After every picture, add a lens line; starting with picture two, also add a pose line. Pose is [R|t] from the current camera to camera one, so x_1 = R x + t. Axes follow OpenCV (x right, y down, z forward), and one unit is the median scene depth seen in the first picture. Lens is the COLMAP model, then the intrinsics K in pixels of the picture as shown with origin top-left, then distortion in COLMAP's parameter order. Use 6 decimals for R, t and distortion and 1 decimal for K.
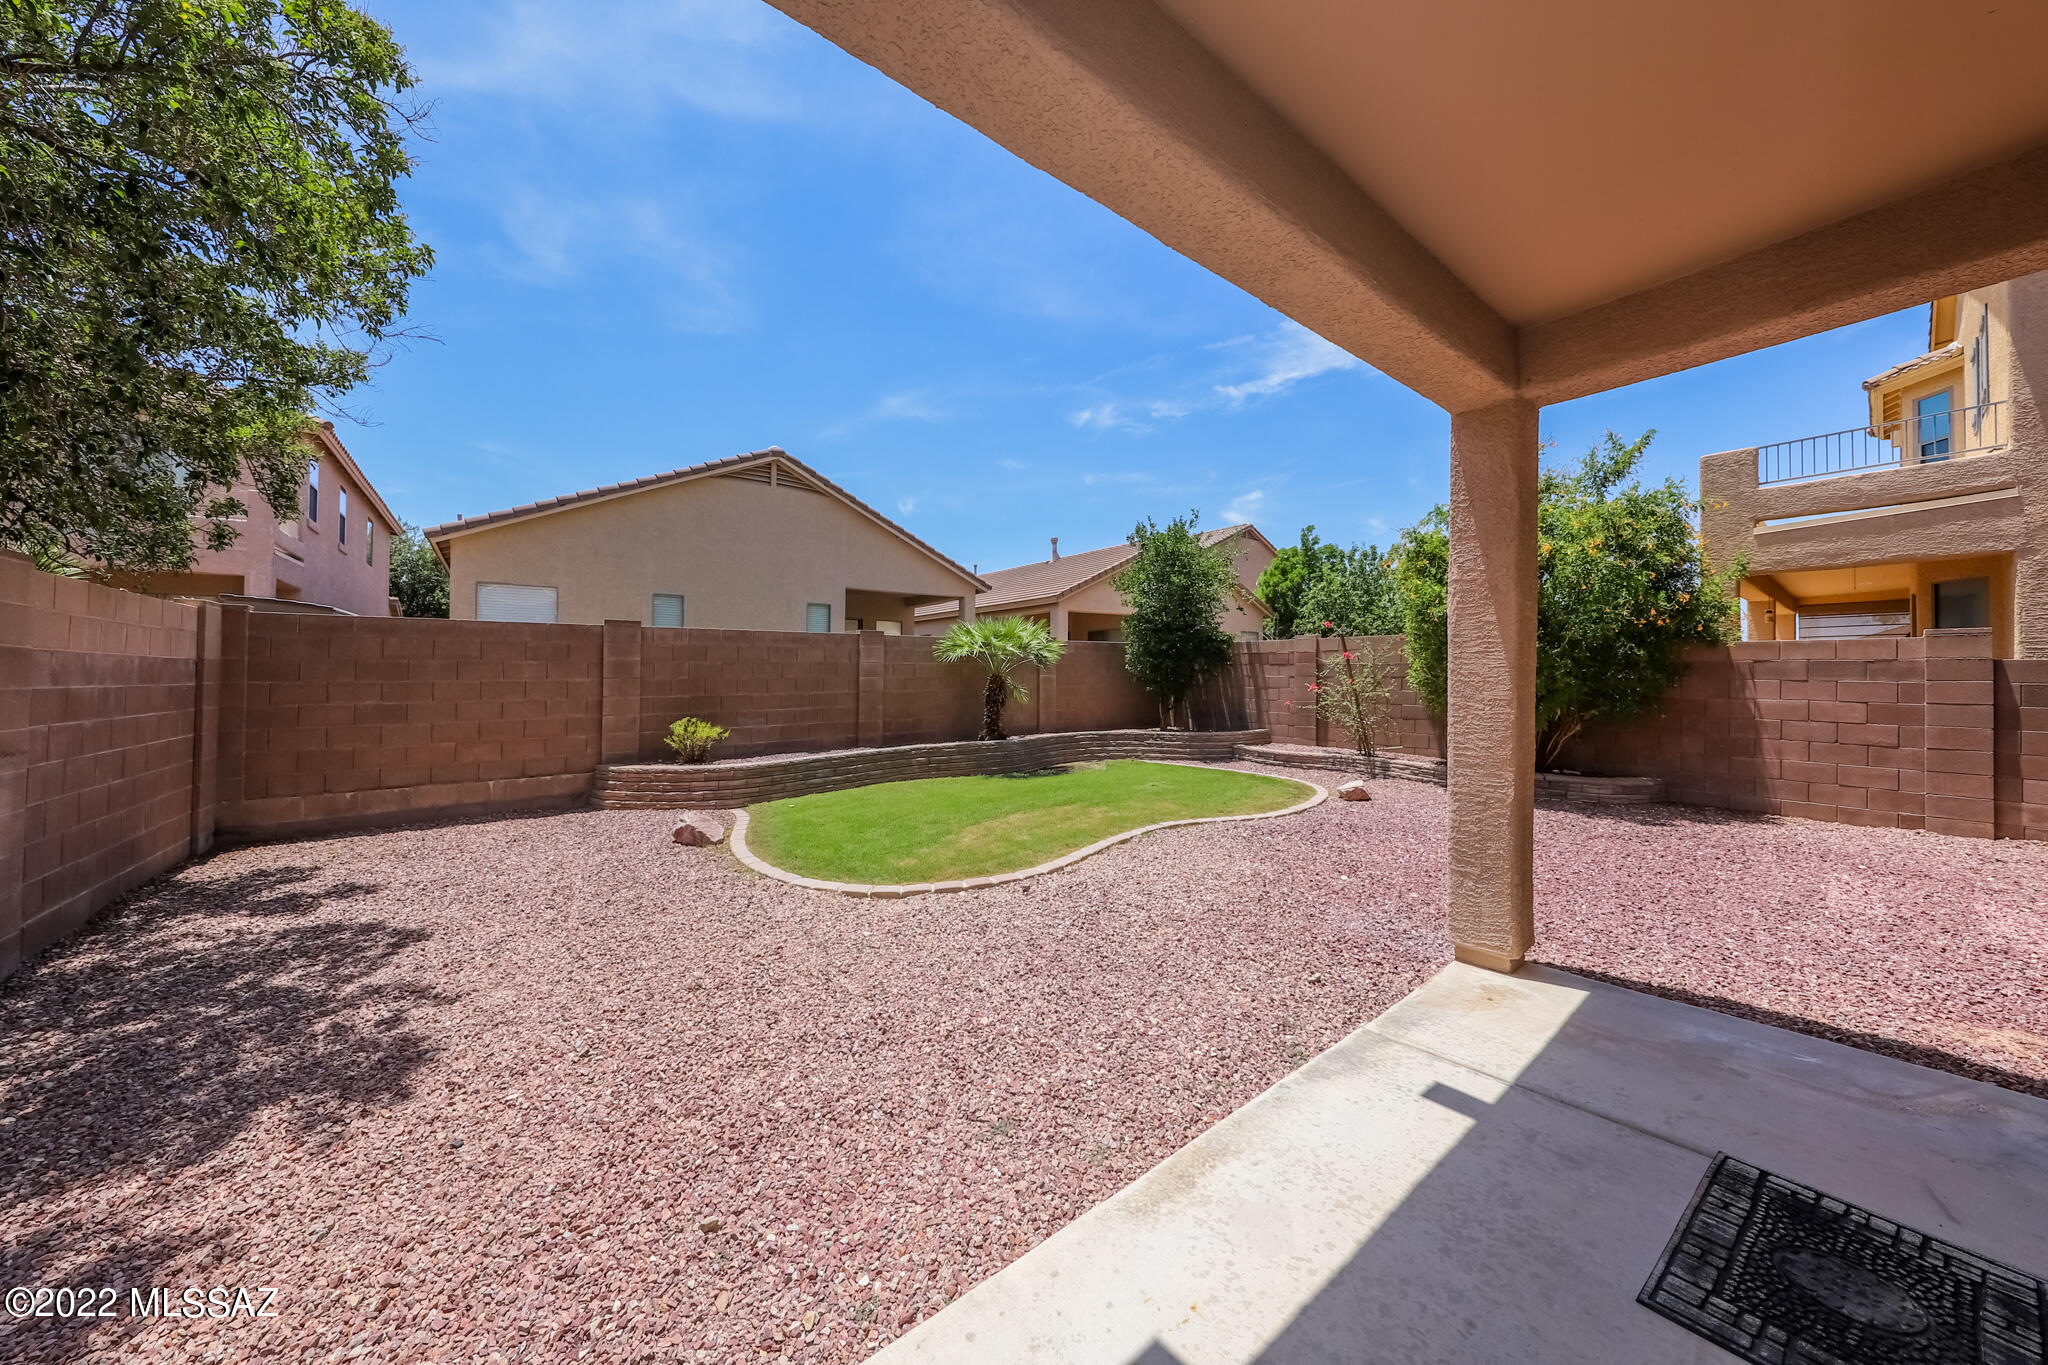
lens RADIAL K [[677.0, 0, 1019.4], [0, 677.0, 679.8], [0, 0, 1]] dist [0.002588, -0.000328]
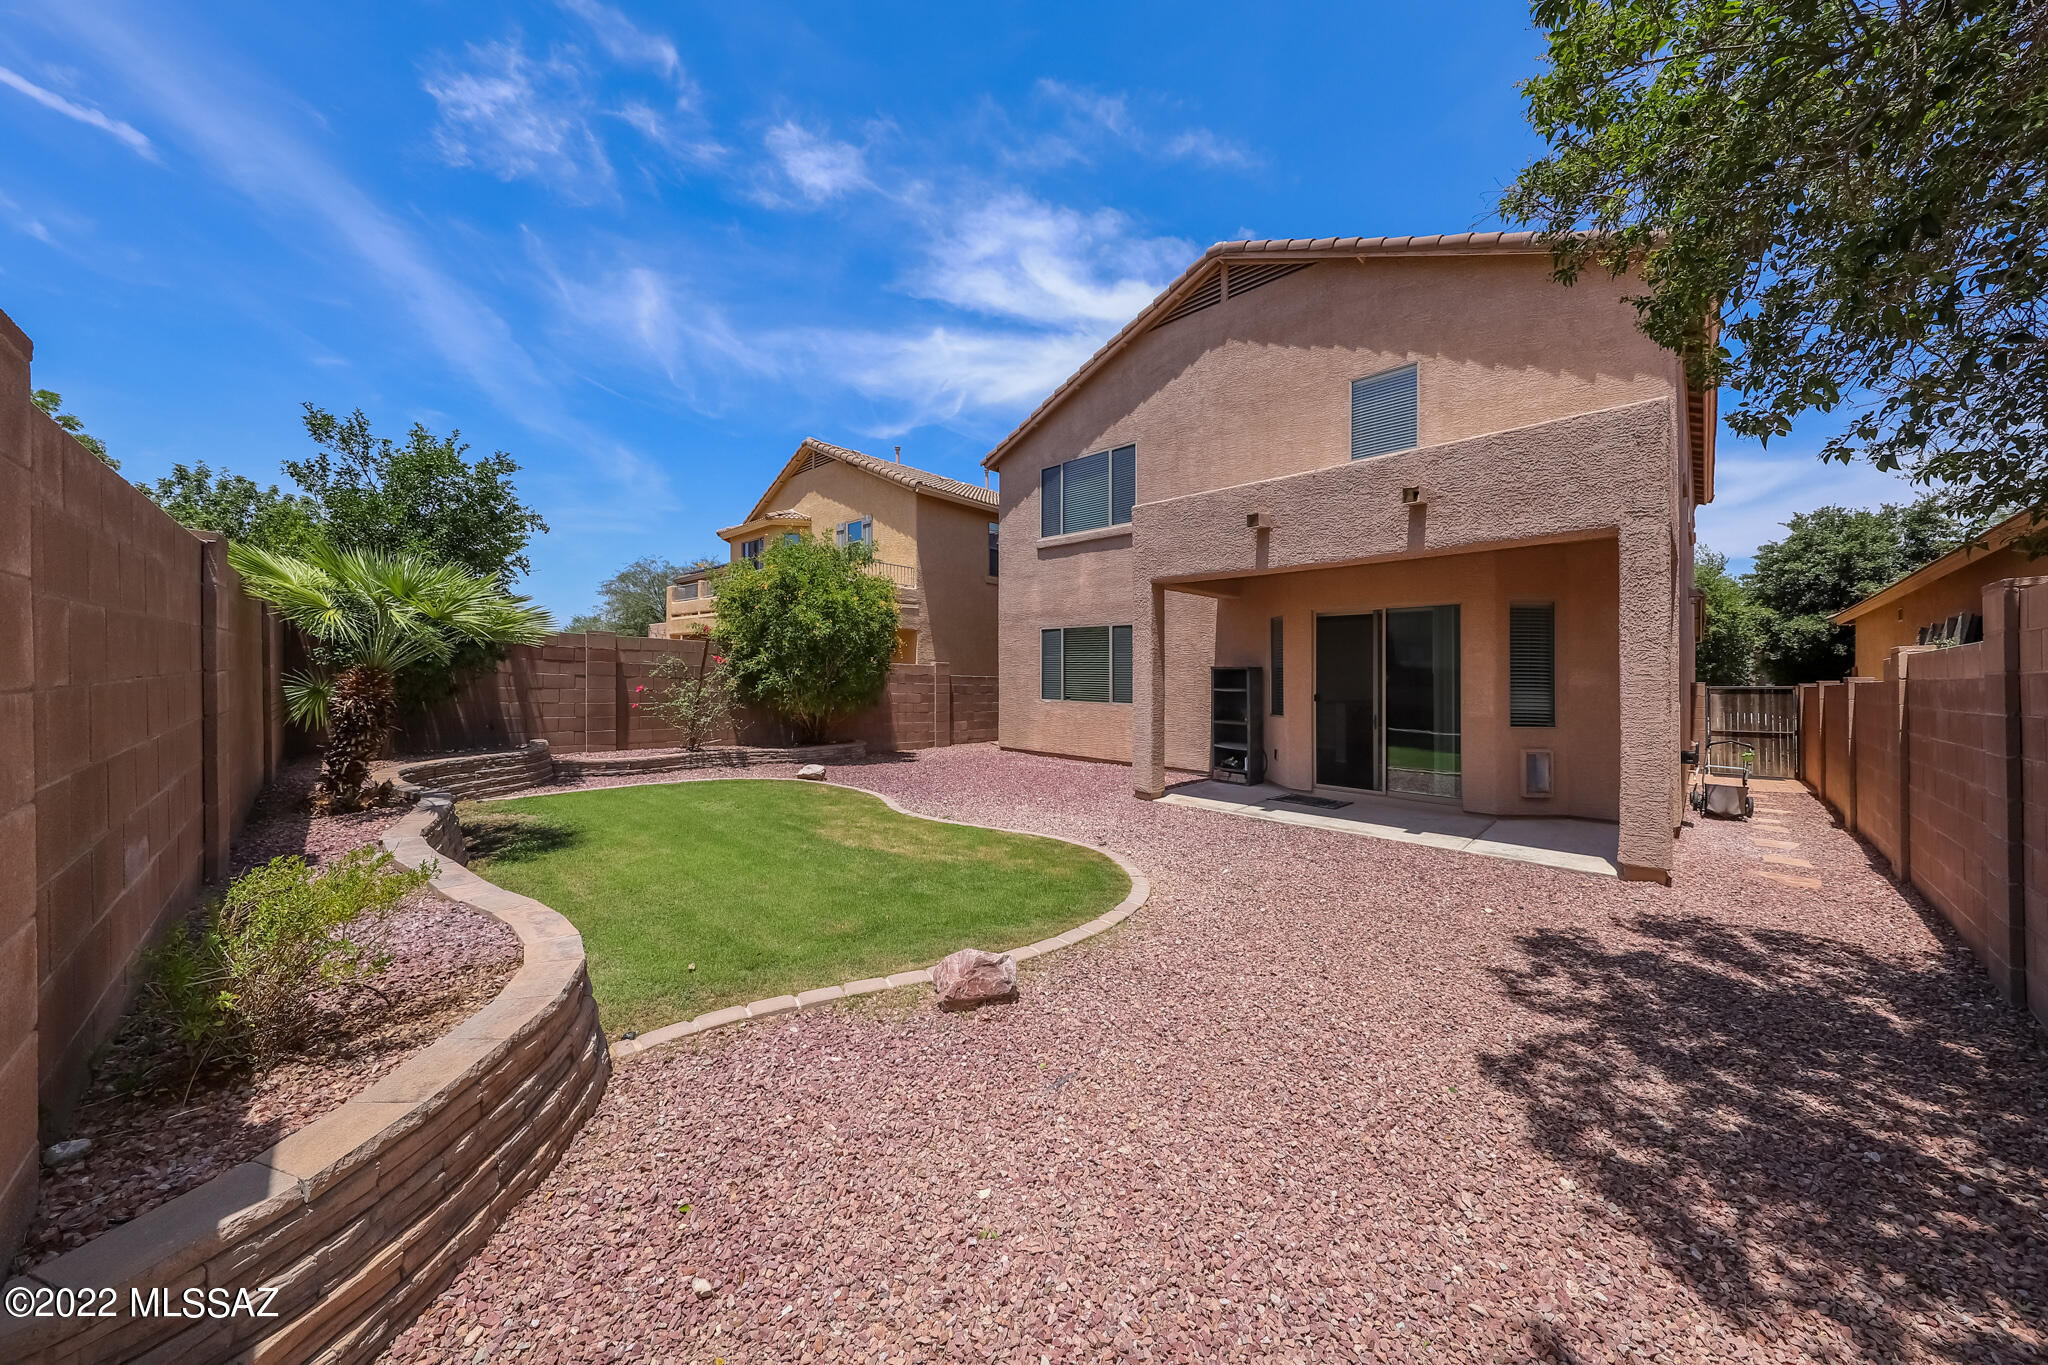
lens RADIAL K [[677.0, 0, 1022.8], [0, 677.0, 675.1], [0, 0, 1]] dist [0.002588, -0.000328]
pose [[-0.135291, 0.010705, 0.990748, -1.749388], [-0.008876, 0.999888, -0.012016, 0.001219], [-0.990766, -0.010419, -0.135181, 1.821500]]
